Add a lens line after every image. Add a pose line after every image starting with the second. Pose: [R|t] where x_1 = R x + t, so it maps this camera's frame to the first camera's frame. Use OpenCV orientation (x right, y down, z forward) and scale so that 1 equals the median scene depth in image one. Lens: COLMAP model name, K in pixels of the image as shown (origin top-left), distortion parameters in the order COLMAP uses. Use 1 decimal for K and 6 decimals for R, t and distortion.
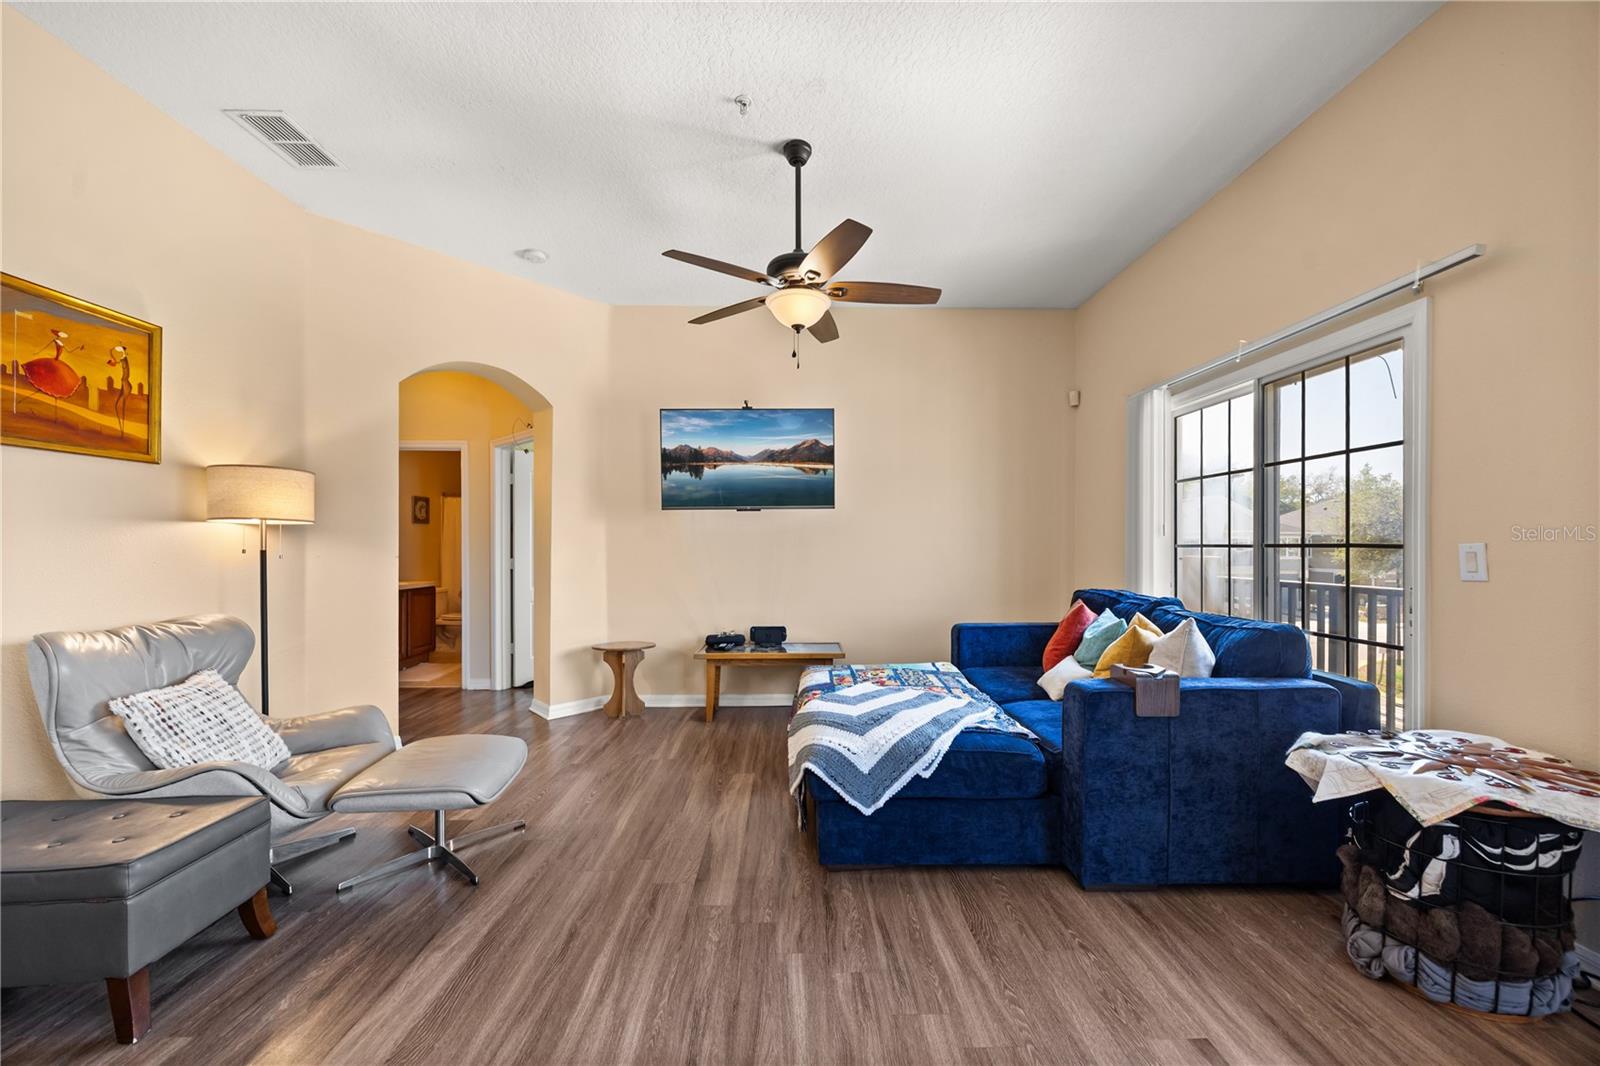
lens RADIAL K [[619.4, 0, 802.0], [0, 619.4, 547.1], [0, 0, 1]] dist [-0.000636, -0.000142]
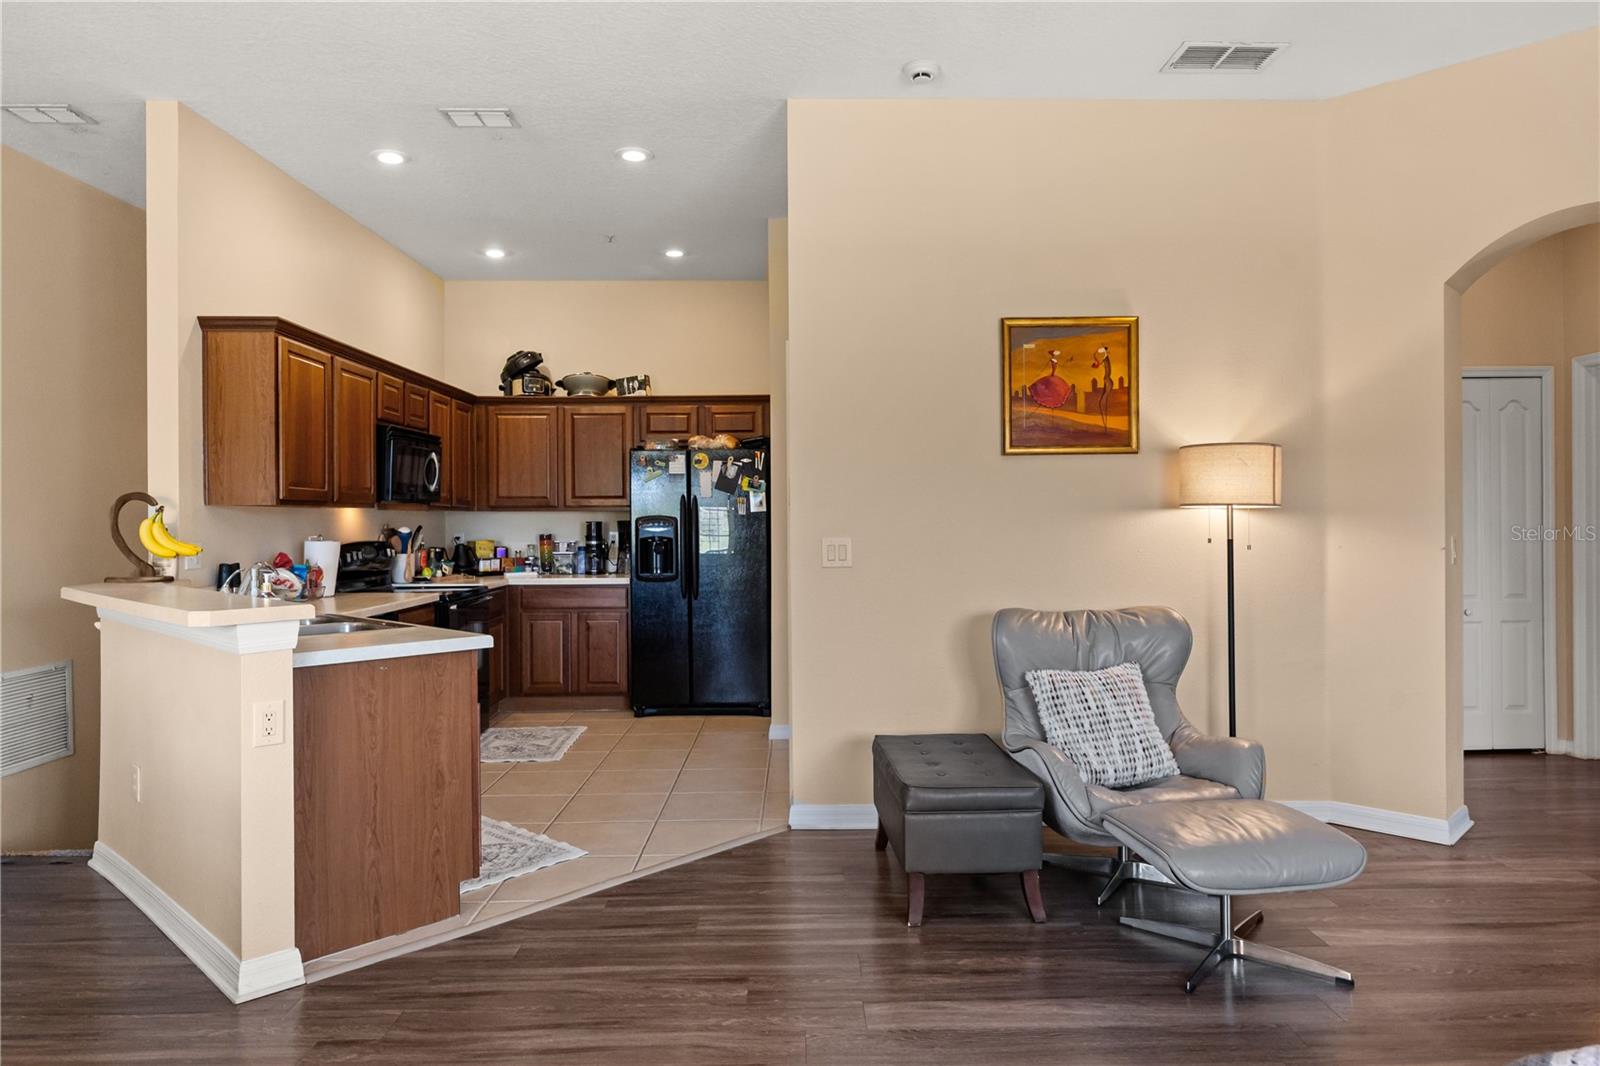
lens RADIAL K [[1013.2, 0, 809.4], [0, 1013.2, 524.8], [0, 0, 1]] dist [-0.001515, -0.001545]
pose [[0.000254, 0.003580, -0.999994, 0.542986], [0.006704, 0.999971, 0.003582, -0.024626], [0.999977, -0.006705, 0.000230, 0.415754]]
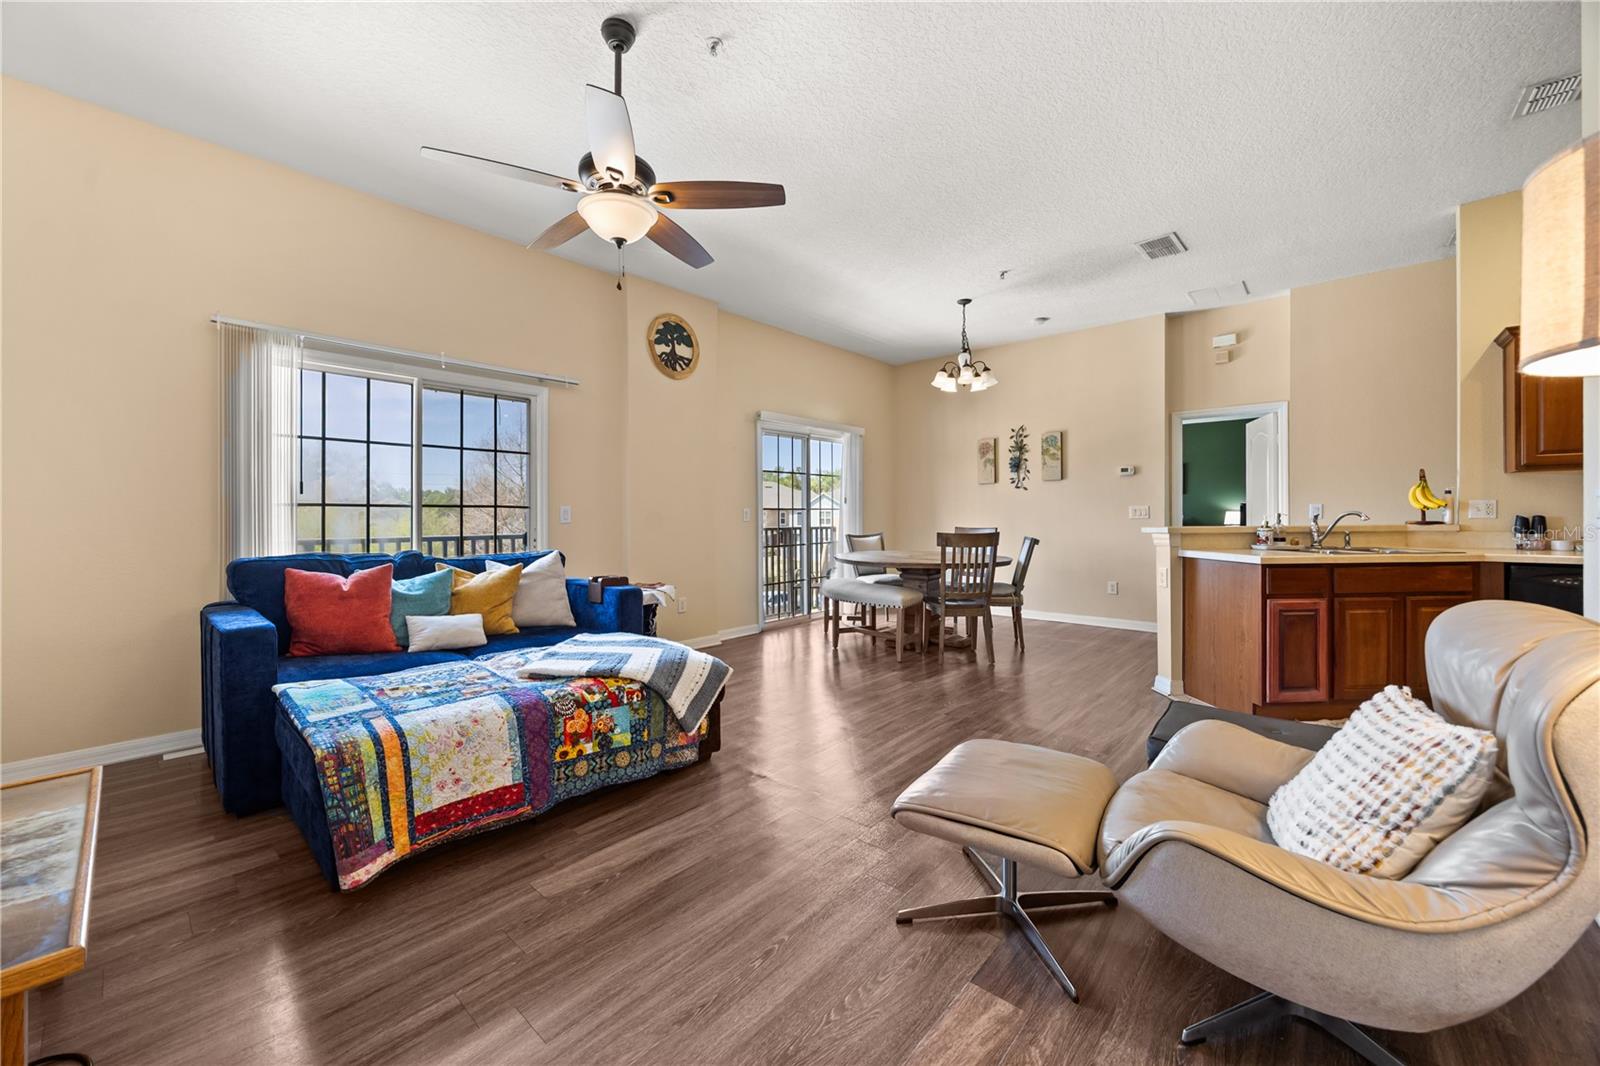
lens RADIAL K [[617.0, 0, 800.2], [0, 617.0, 510.9], [0, 0, 1]] dist [-0.001168, 0.000001]
pose [[-0.731283, 0.010050, 0.682000, -0.763368], [0.005561, 0.999946, -0.008772, 0.026134], [-0.682051, -0.002622, -0.731300, 1.434664]]
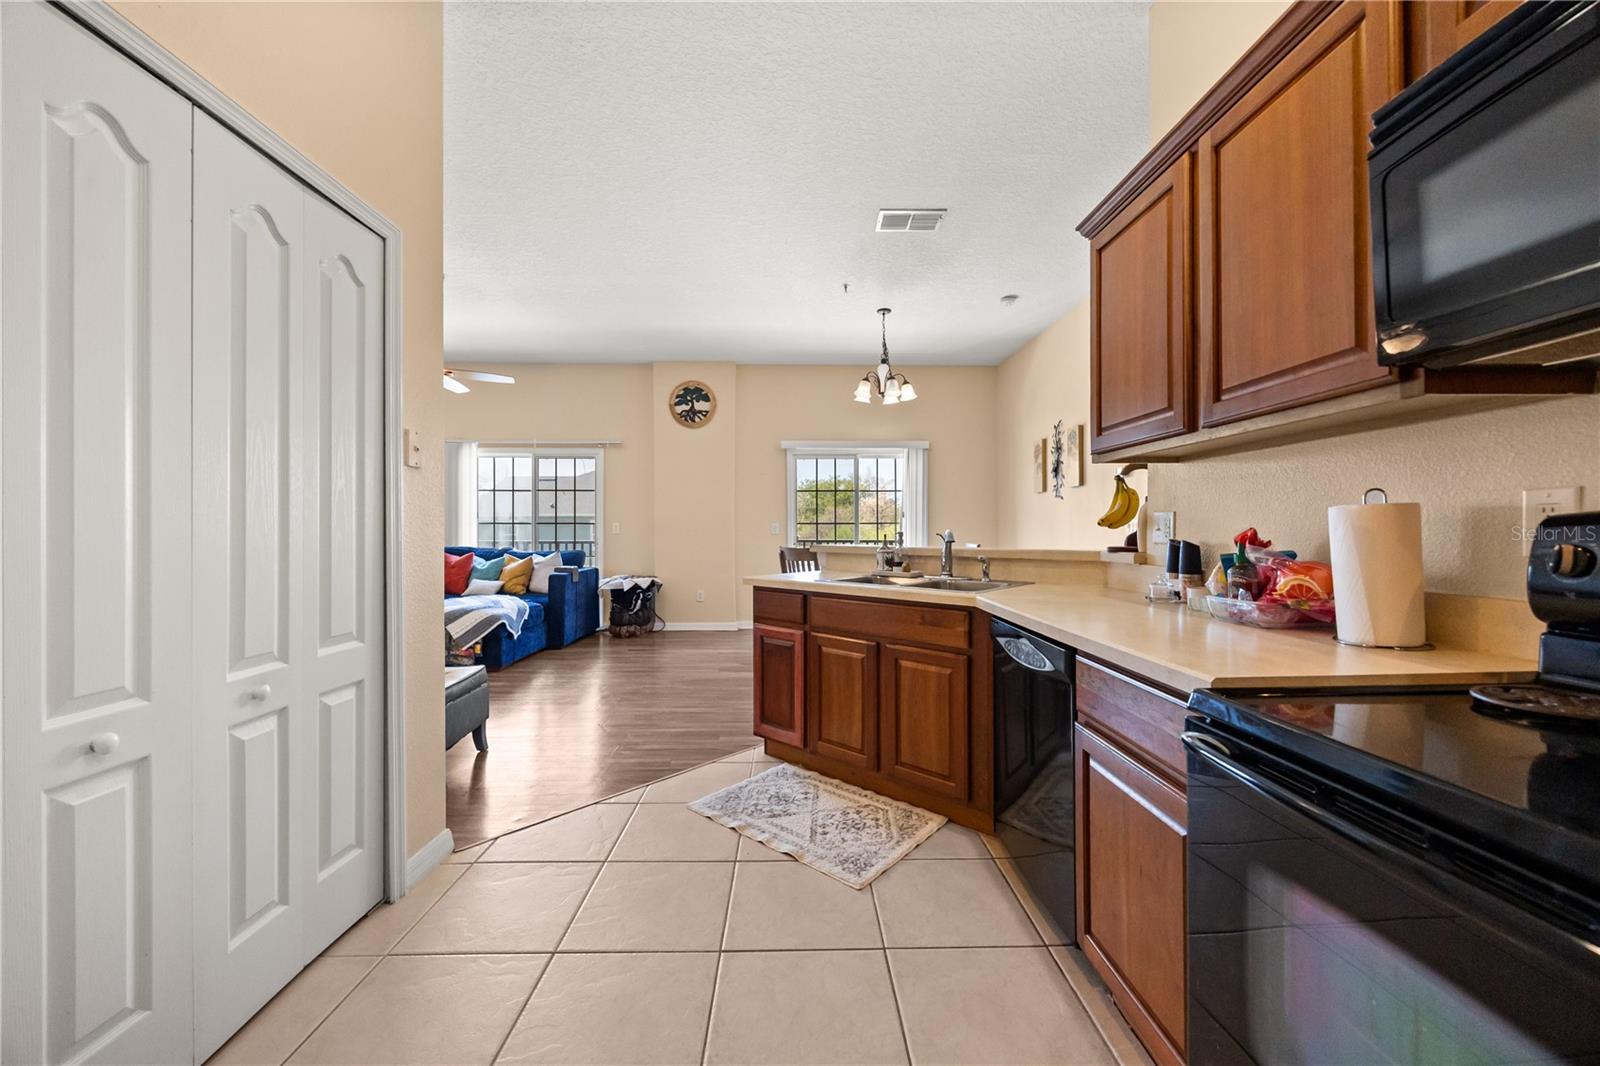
lens RADIAL K [[605.0, 0, 802.5], [0, 605.0, 531.7], [0, 0, 1]] dist [-0.008691, -0.000023]
pose [[-0.004554, -0.004125, 0.999981, -1.653651], [-0.000852, 0.999991, 0.004121, 0.021096], [-0.999989, -0.000833, -0.004557, -0.040682]]
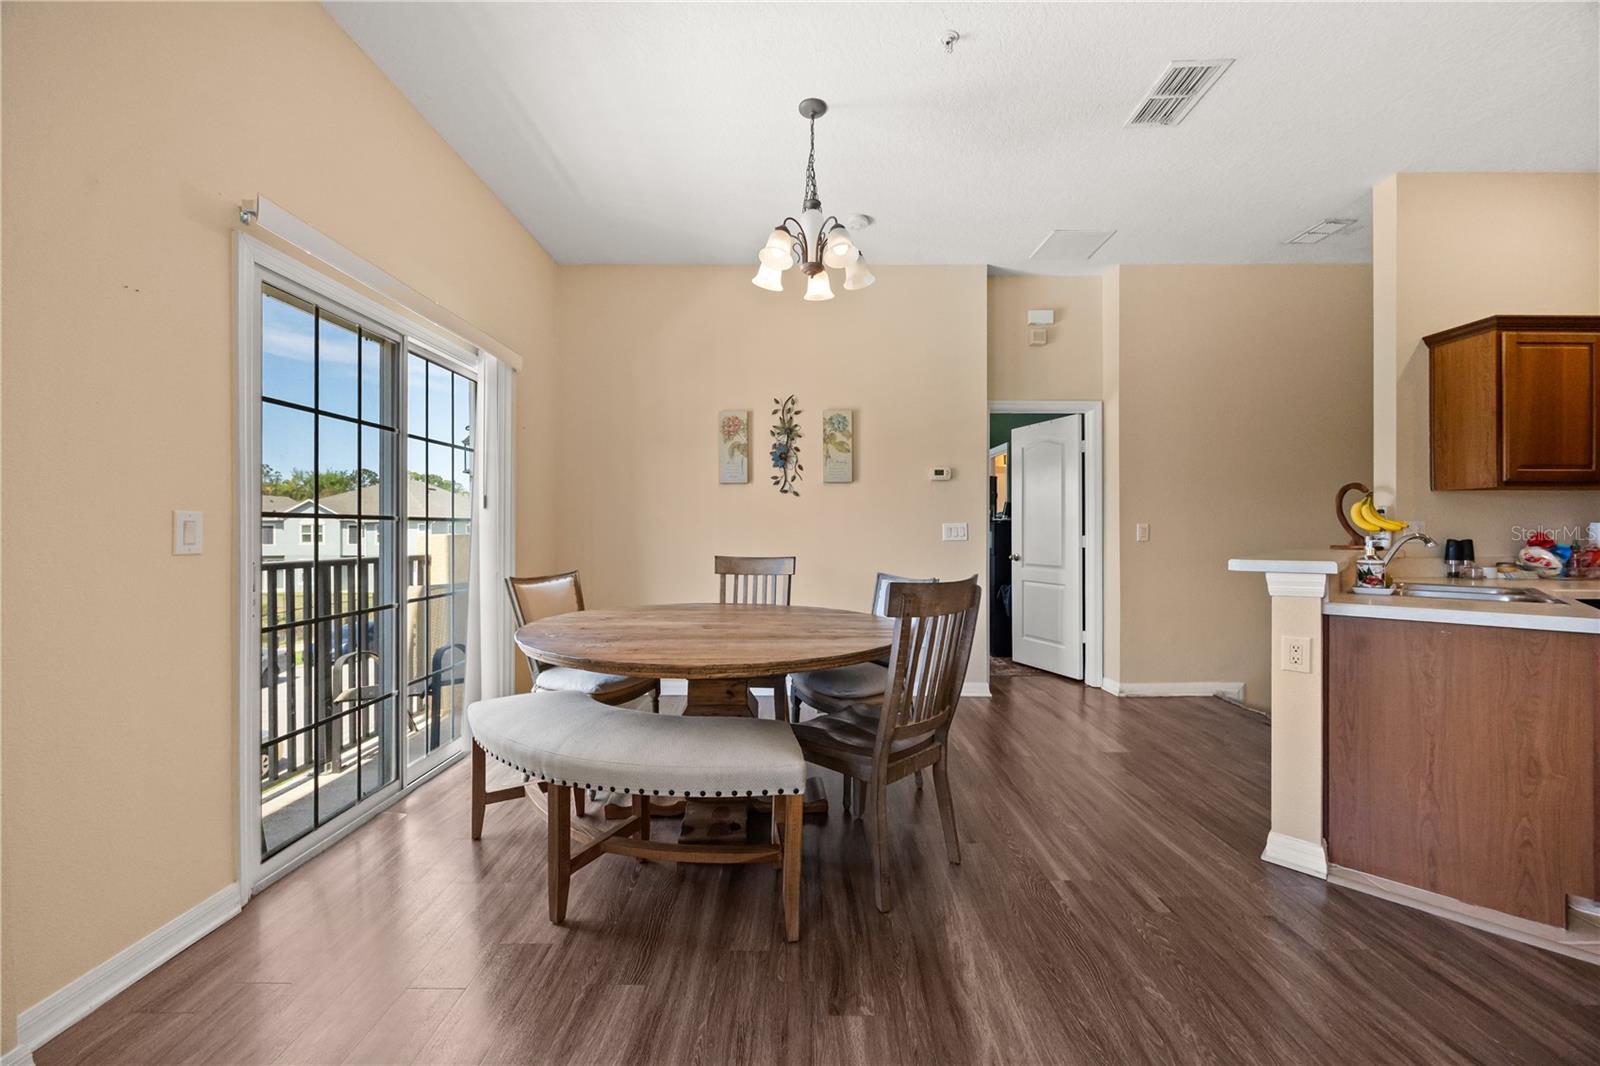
lens RADIAL K [[605.0, 0, 802.5], [0, 605.0, 531.7], [0, 0, 1]] dist [-0.008691, -0.000023]
pose [[-0.999674, 0.000417, 0.025548, 0.147668], [0.000434, 1.000000, 0.000660, 0.018569], [-0.025548, 0.000671, -0.999673, 0.630449]]
